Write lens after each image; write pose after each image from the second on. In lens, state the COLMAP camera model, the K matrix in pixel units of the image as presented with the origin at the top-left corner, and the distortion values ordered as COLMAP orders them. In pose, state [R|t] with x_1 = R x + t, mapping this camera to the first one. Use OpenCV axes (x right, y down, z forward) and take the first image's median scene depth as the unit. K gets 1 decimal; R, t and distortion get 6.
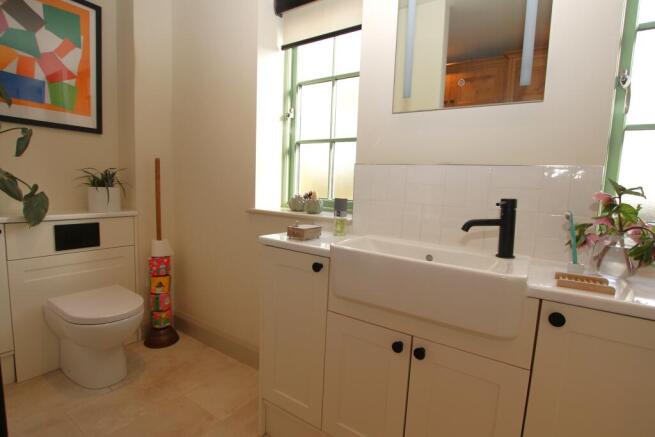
lens RADIAL K [[302.3, 0, 308.8], [0, 302.3, 217.0], [0, 0, 1]] dist [-0.001591, -0.000192]
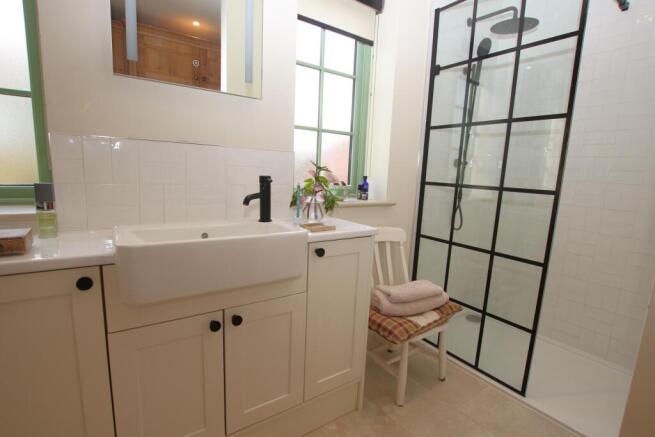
lens RADIAL K [[302.3, 0, 308.8], [0, 302.3, 217.0], [0, 0, 1]] dist [-0.001591, -0.000192]
pose [[0.414109, -0.161283, 0.895824, -0.424025], [0.084126, 0.986746, 0.138764, -0.047649], [-0.906331, 0.017899, 0.422189, 0.272728]]
